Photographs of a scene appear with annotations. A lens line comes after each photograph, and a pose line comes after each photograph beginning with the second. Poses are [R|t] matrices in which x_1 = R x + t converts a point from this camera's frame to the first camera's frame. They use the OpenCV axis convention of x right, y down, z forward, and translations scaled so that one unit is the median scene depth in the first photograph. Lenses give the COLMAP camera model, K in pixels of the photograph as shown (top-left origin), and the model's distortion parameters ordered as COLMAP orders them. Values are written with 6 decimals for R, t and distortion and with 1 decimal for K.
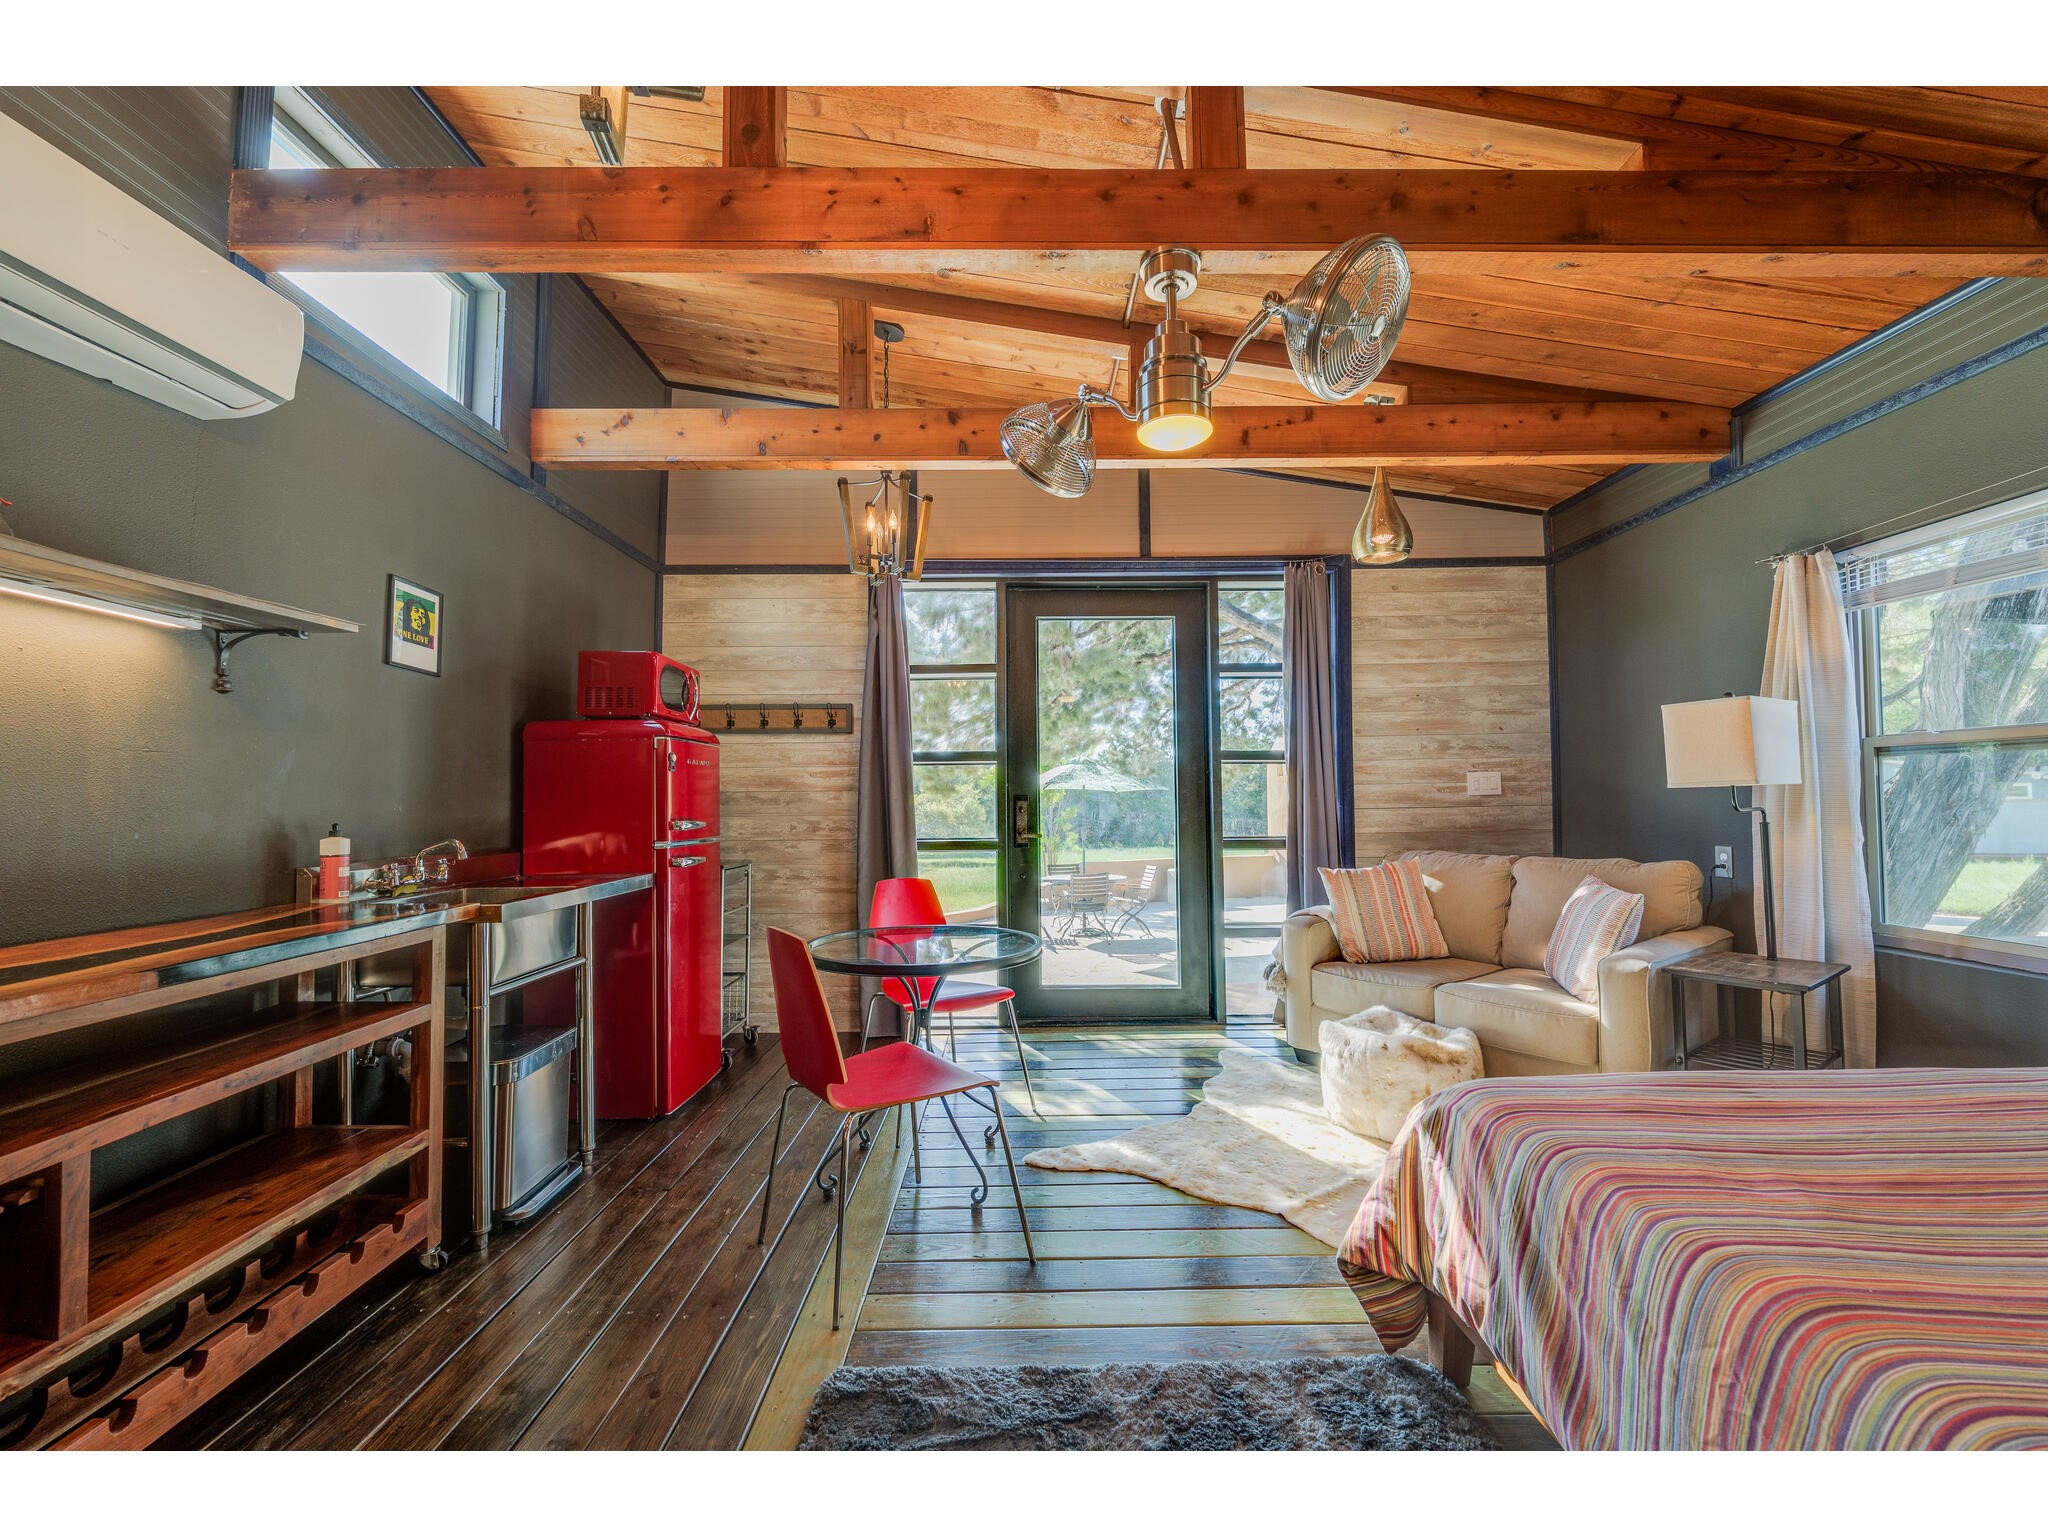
lens RADIAL K [[826.7, 0, 1027.9], [0, 826.7, 775.2], [0, 0, 1]] dist [-0.010436, 0.000162]
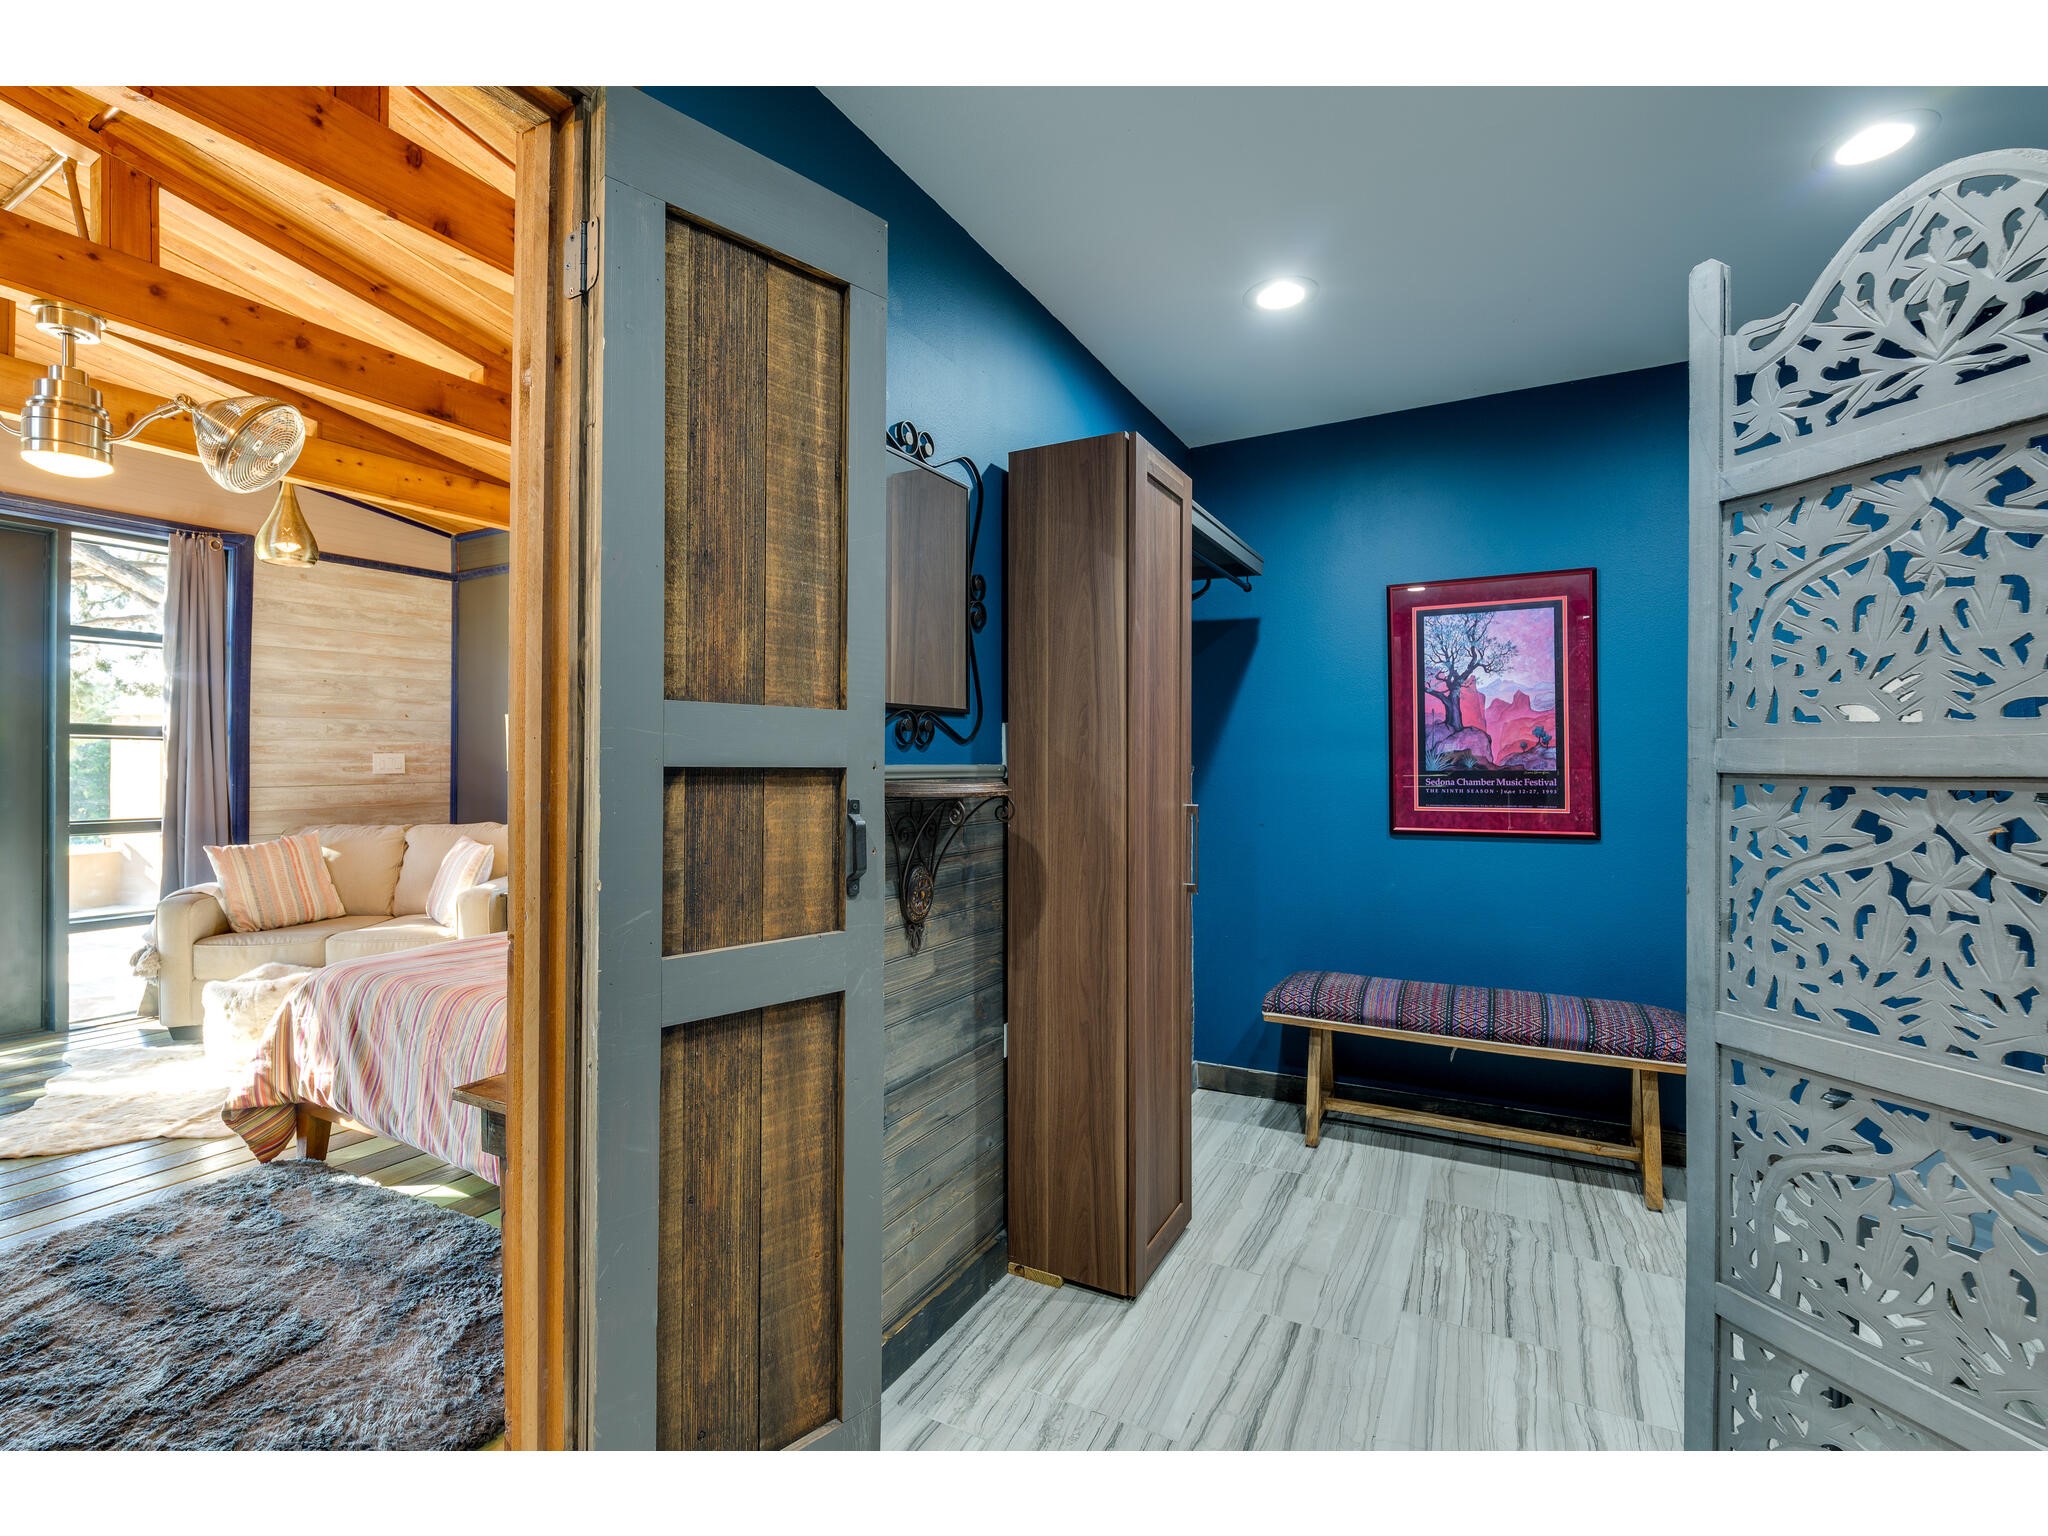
lens RADIAL K [[899.6, 0, 1015.0], [0, 899.6, 752.8], [0, 0, 1]] dist [-0.012136, 0.001378]
pose [[0.469885, 0.019498, 0.882512, -0.148382], [-0.025001, 0.999649, -0.008775, -0.017784], [-0.882373, -0.017940, 0.470208, -0.390543]]
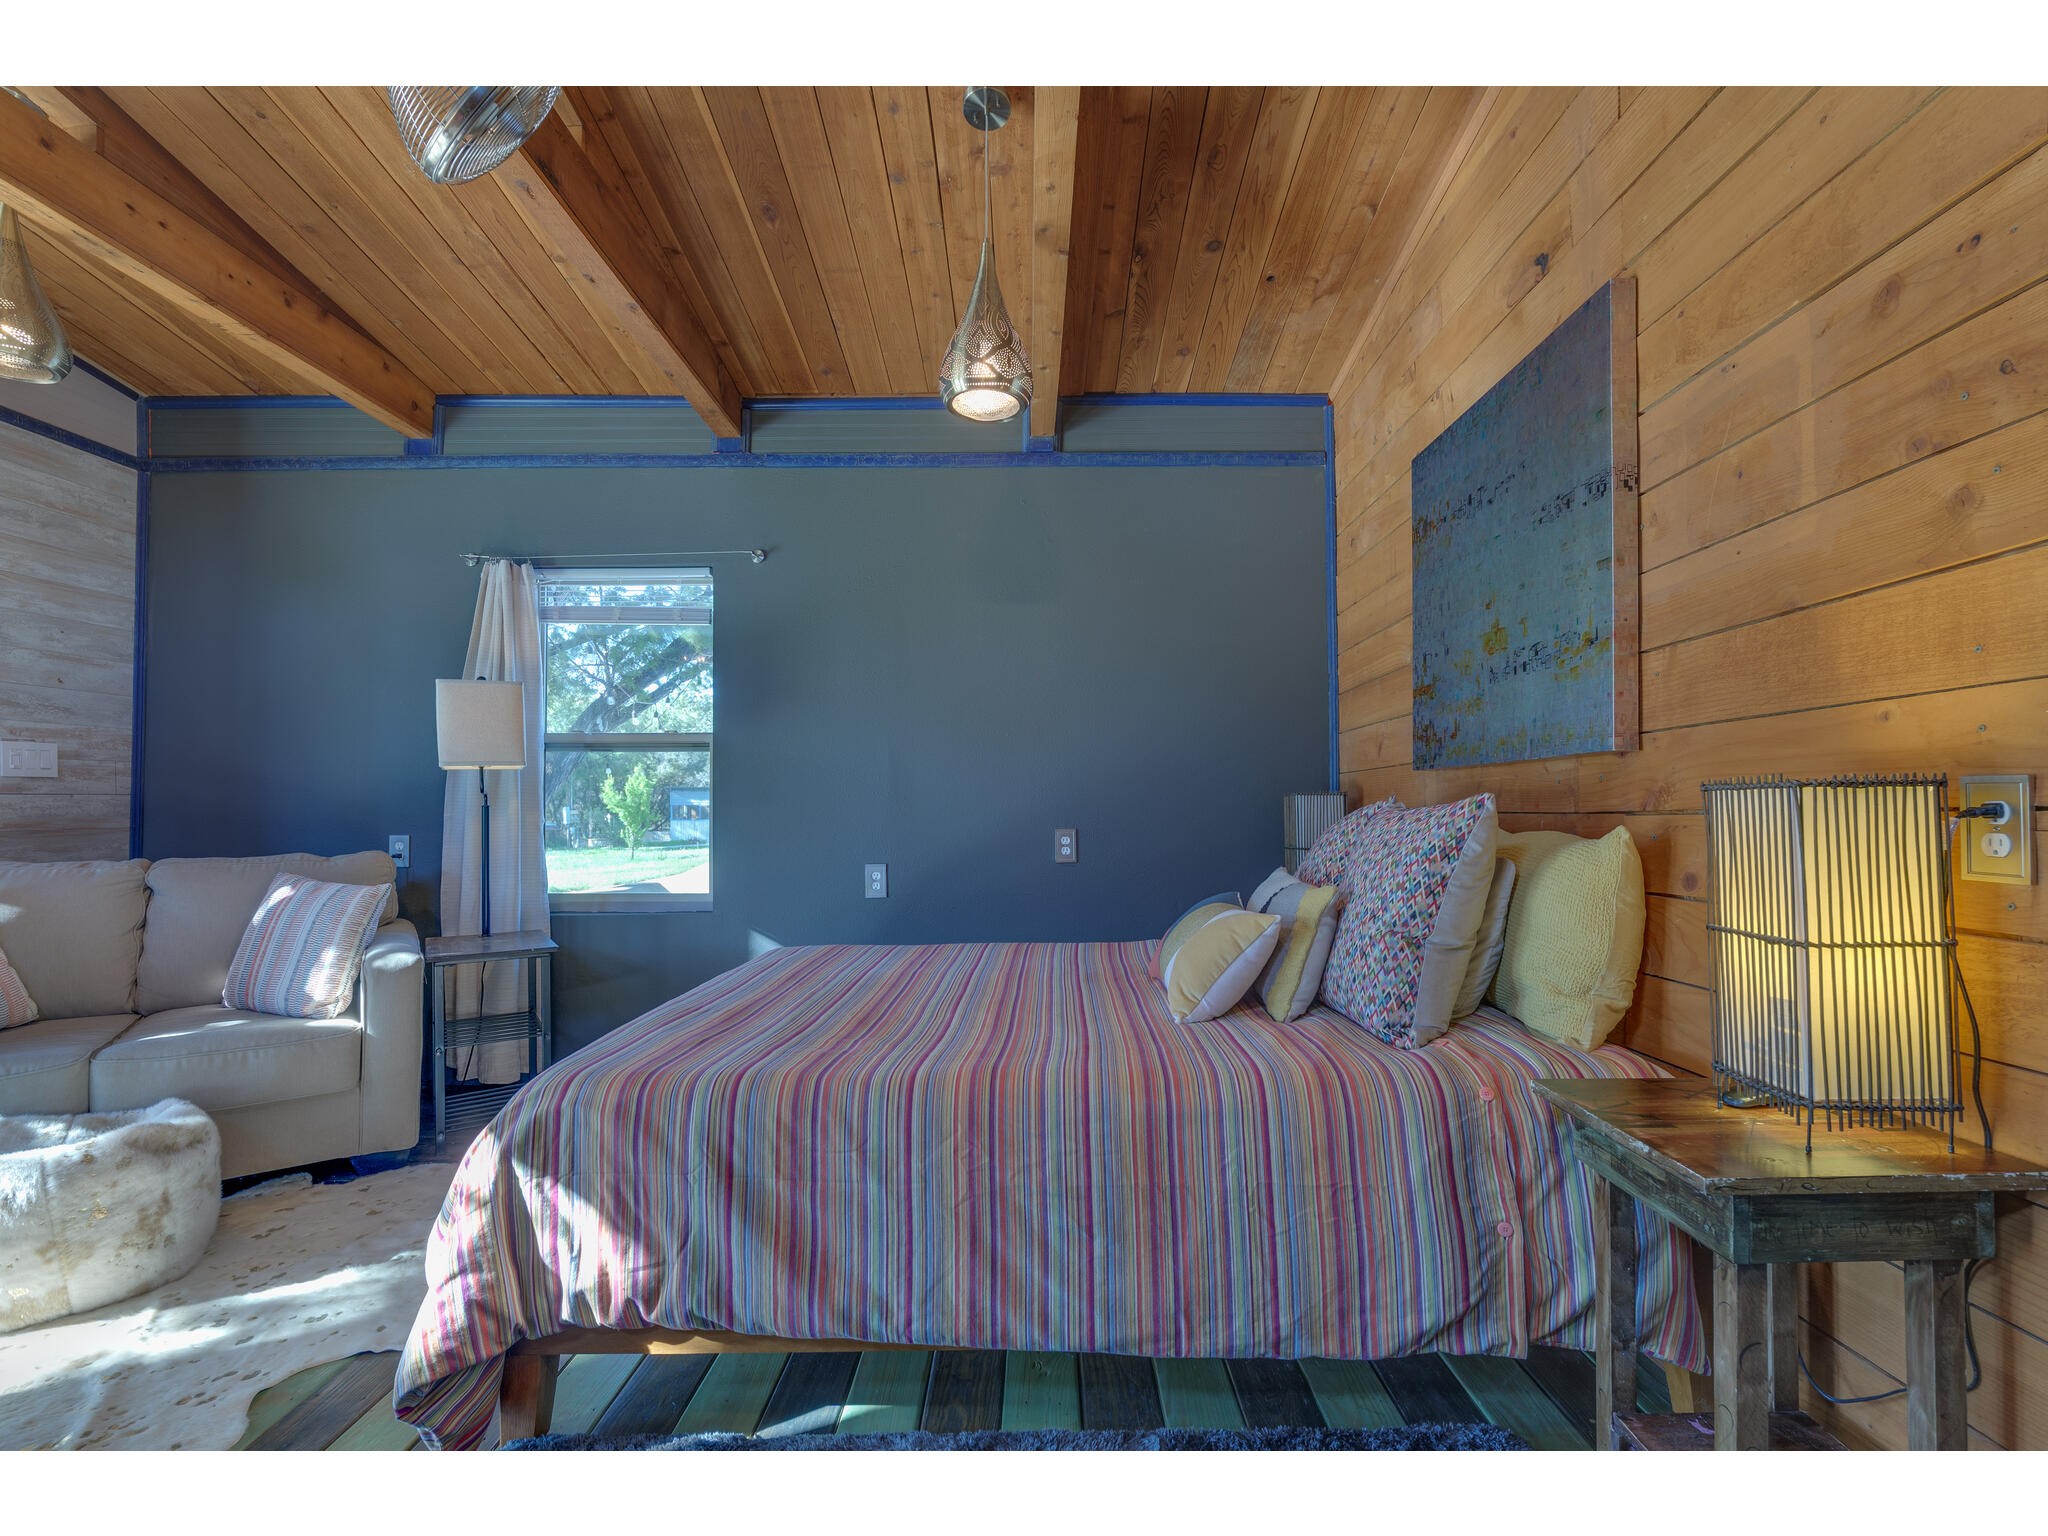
lens RADIAL K [[899.6, 0, 1031.4], [0, 899.6, 788.2], [0, 0, 1]] dist [-0.012136, 0.001378]
pose [[0.013916, 0.034327, 0.999314, -0.169374], [-0.028548, 0.999017, -0.033919, 0.039411], [-0.999496, -0.028056, 0.014883, 0.210317]]
